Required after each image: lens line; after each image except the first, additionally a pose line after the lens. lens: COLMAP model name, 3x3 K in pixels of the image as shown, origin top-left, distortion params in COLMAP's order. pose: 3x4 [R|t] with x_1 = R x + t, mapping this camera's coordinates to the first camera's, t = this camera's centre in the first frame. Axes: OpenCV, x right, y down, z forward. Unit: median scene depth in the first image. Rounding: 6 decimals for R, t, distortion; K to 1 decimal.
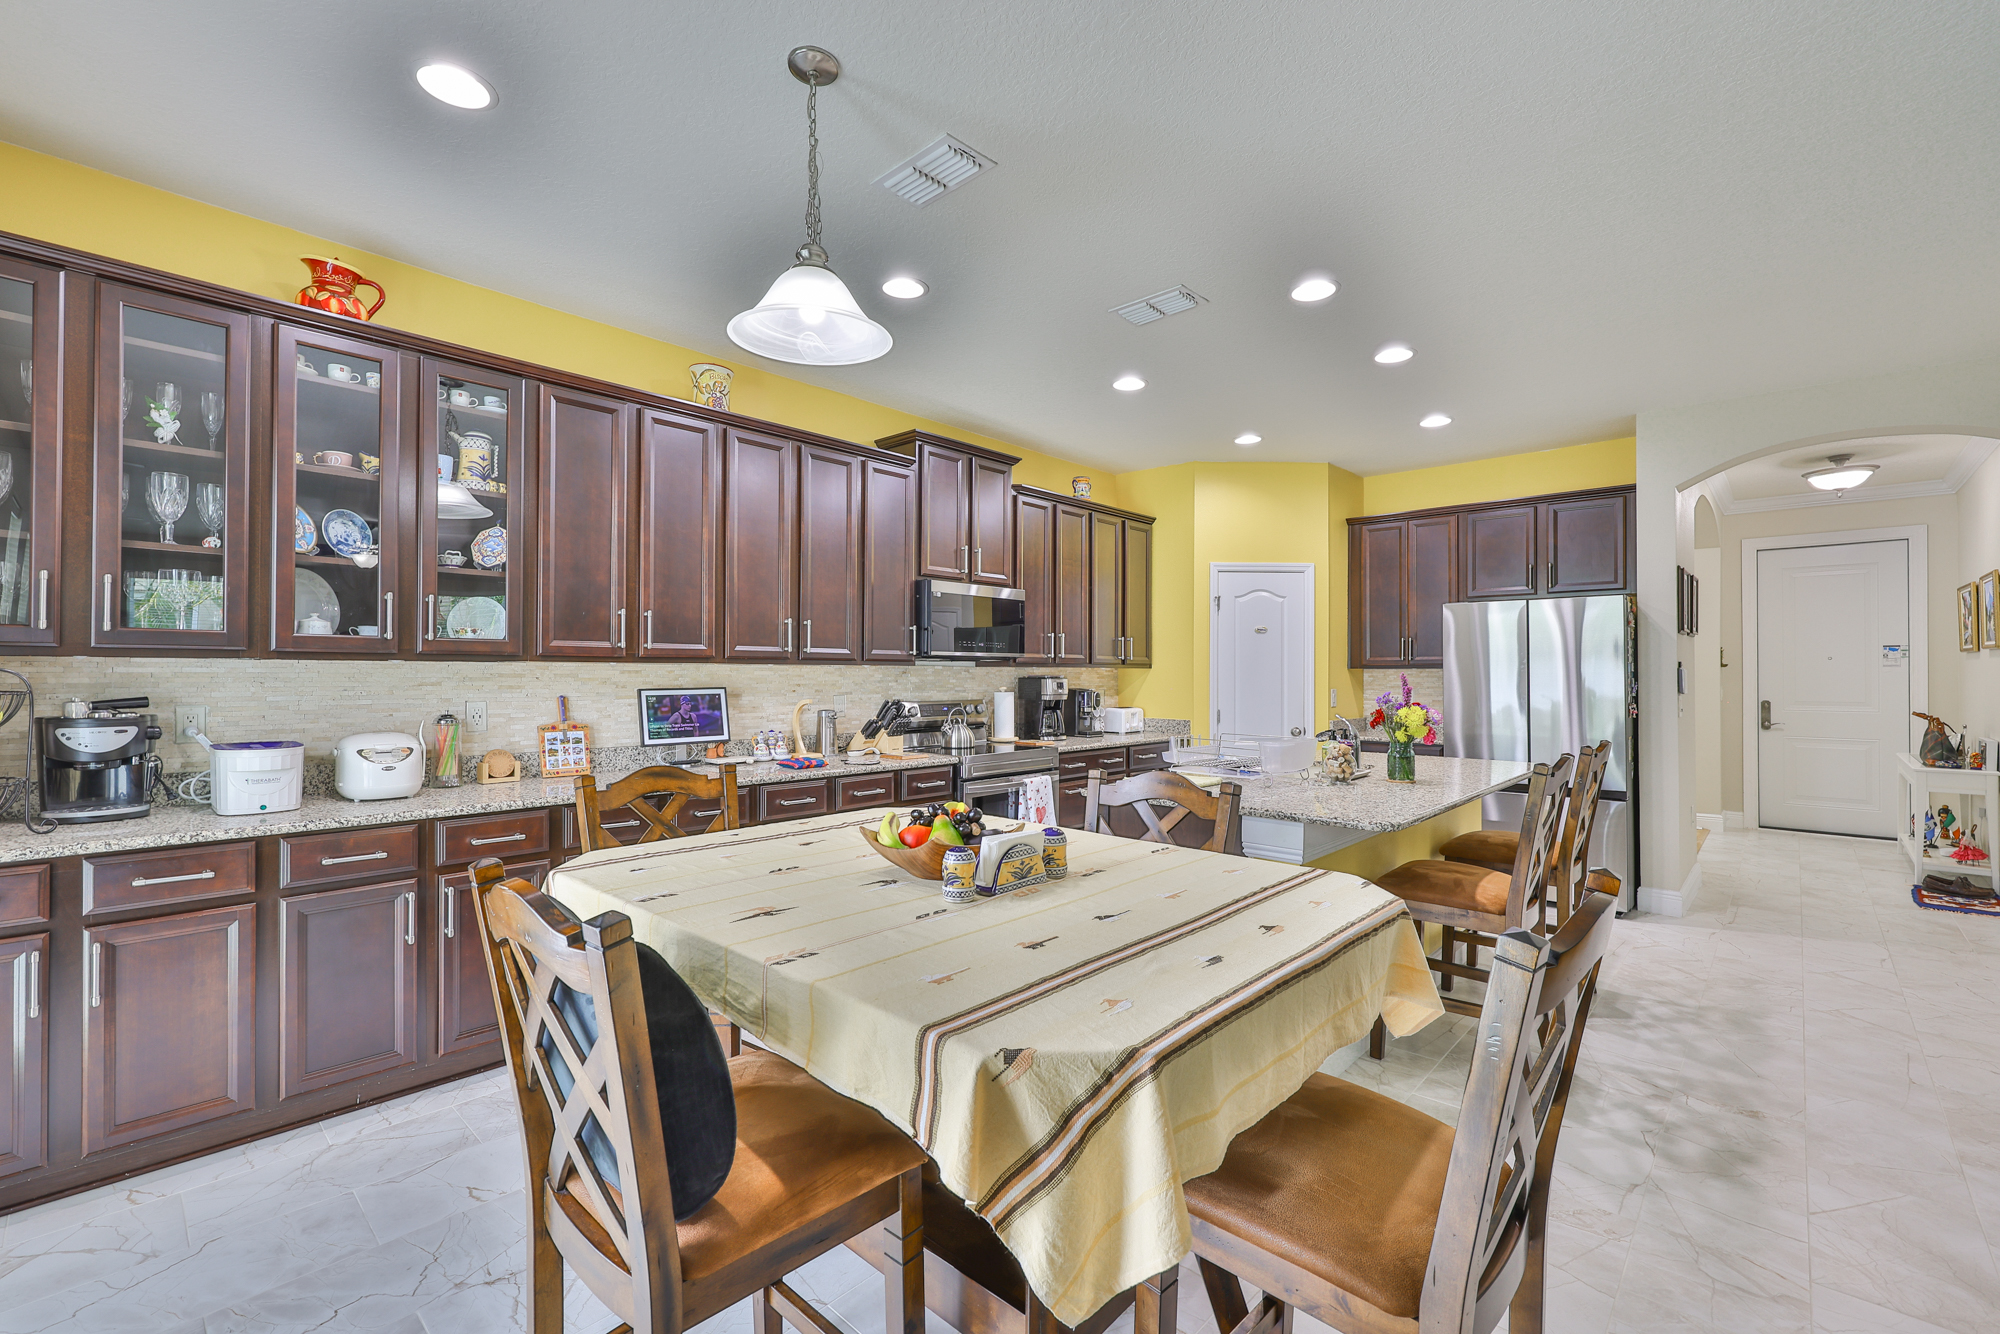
lens RADIAL K [[847.0, 0, 1000.0], [0, 847.0, 667.0], [0, 0, 1]] dist [0.000366, -0.000090]
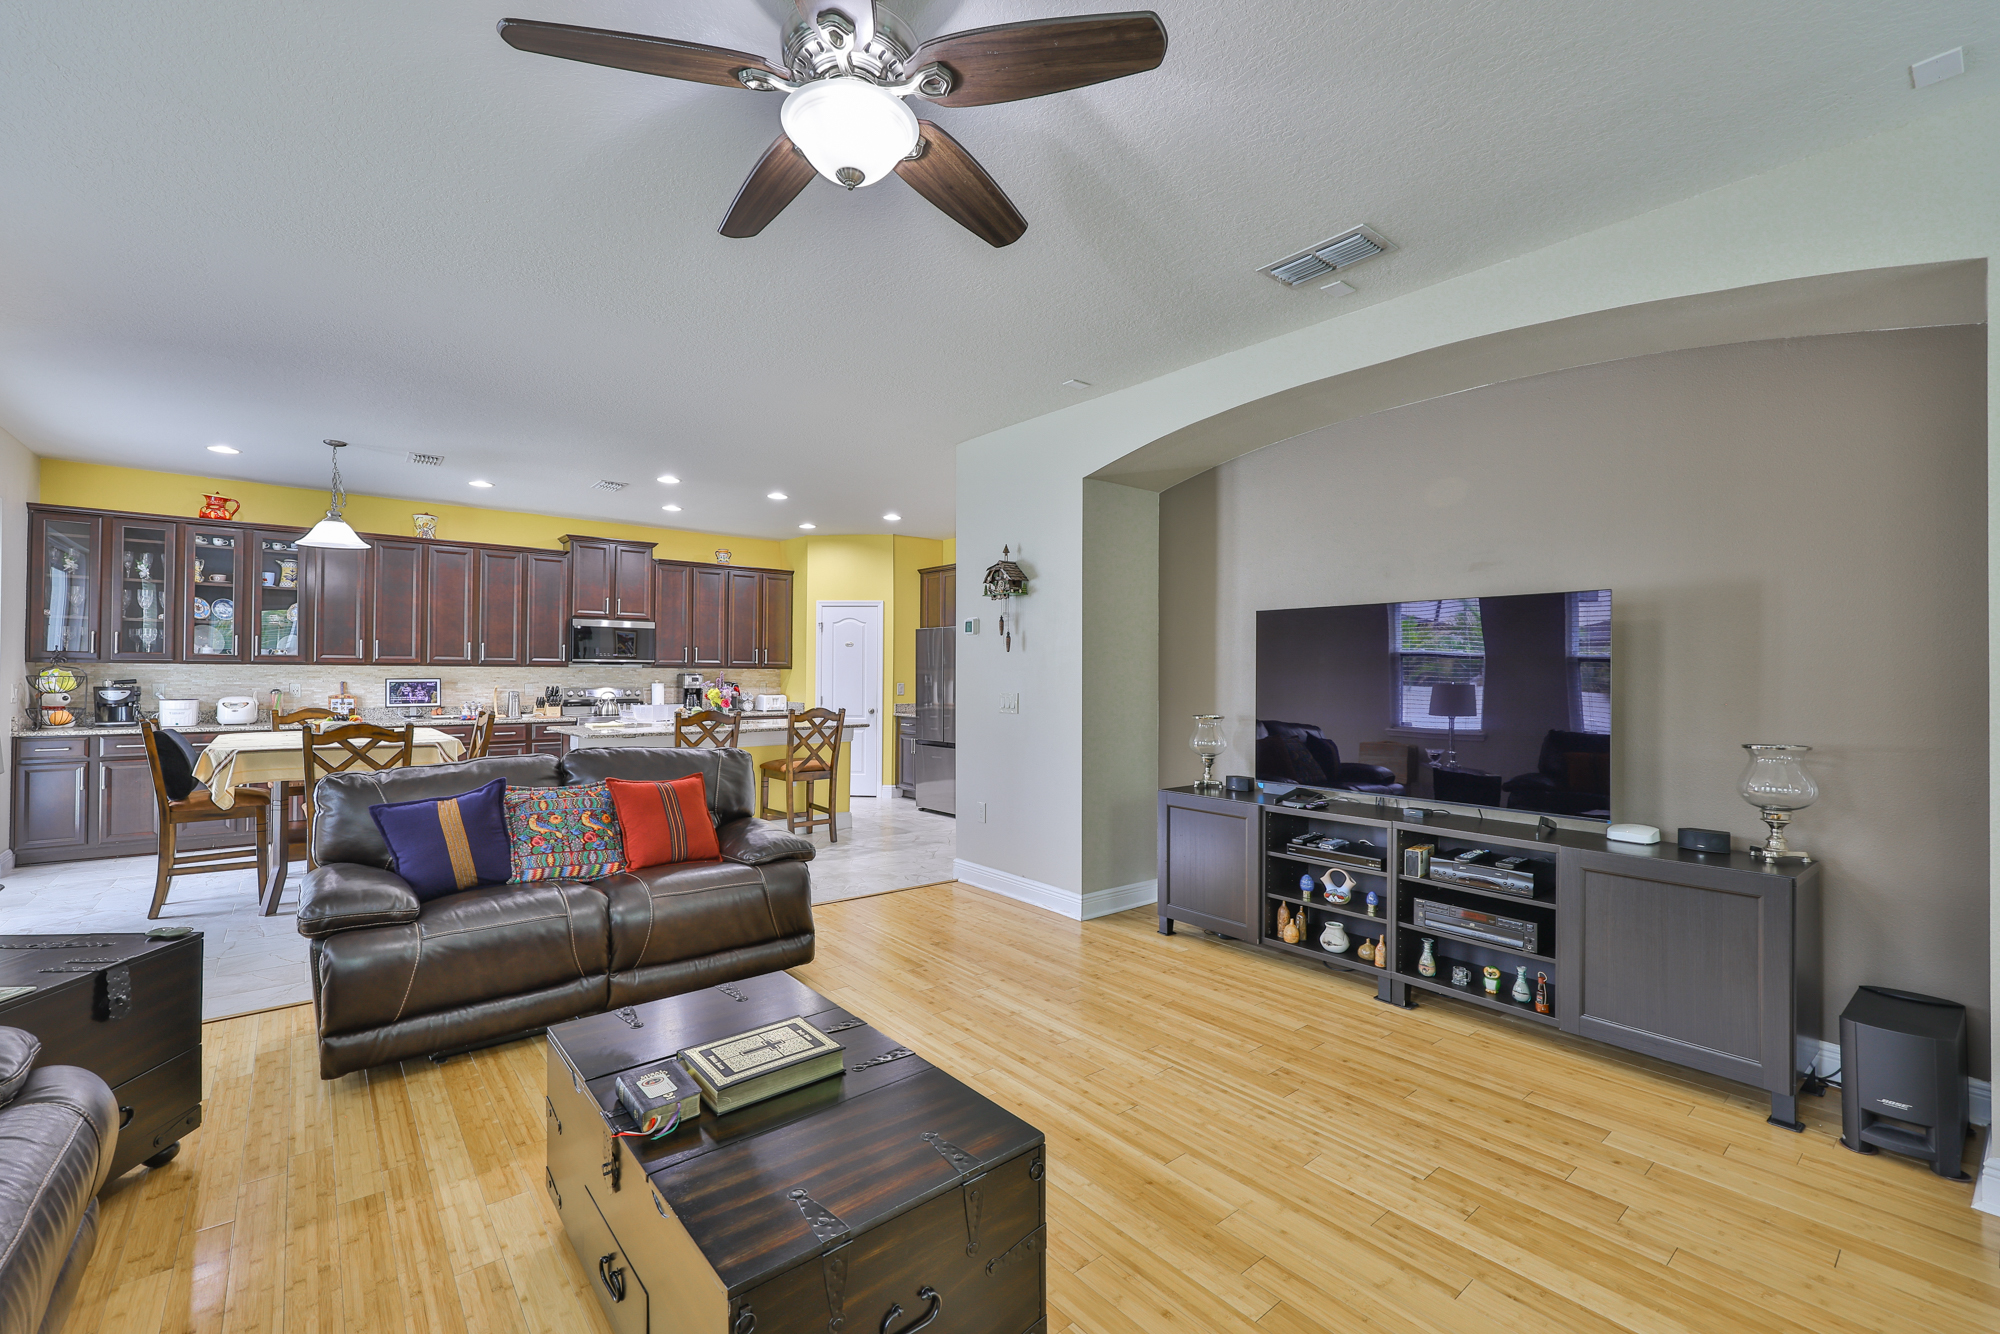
lens RADIAL K [[844.9, 0, 993.3], [0, 844.9, 665.3], [0, 0, 1]] dist [0.000856, 0.000613]
pose [[0.991223, 0.001535, -0.132193, 1.512563], [-0.002017, 0.999992, -0.003510, -0.001899], [0.132187, 0.003746, 0.991218, -0.944000]]
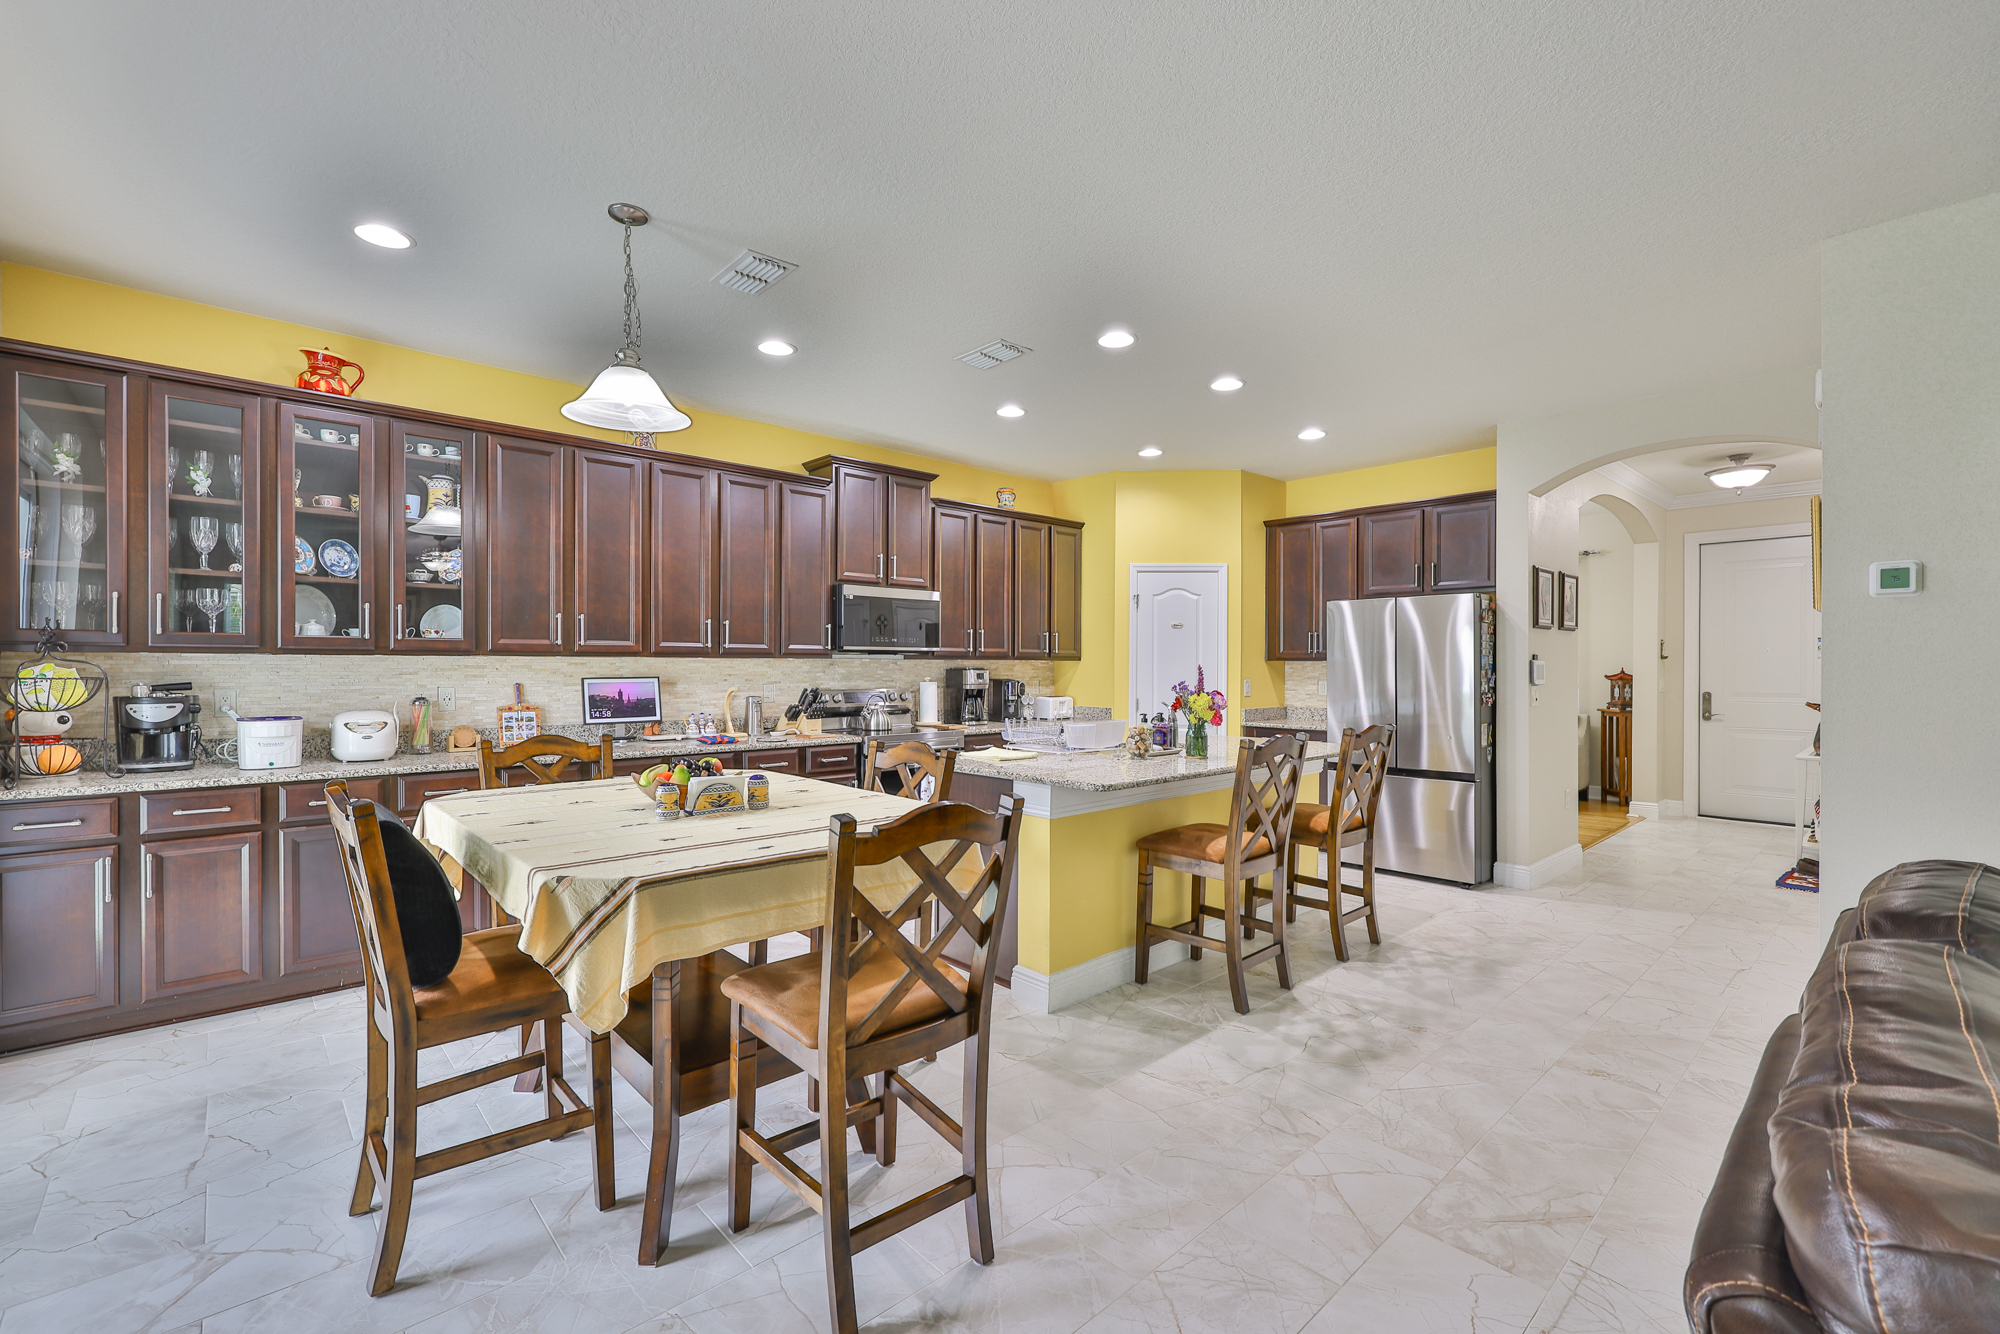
lens RADIAL K [[851.3, 0, 996.6], [0, 851.3, 670.1], [0, 0, 1]] dist [0.001073, -0.000015]
pose [[0.996701, 0.000667, -0.081161, 0.326901], [0.000388, 0.999916, 0.012983, -0.001308], [0.081162, -0.012971, 0.996616, -0.215295]]
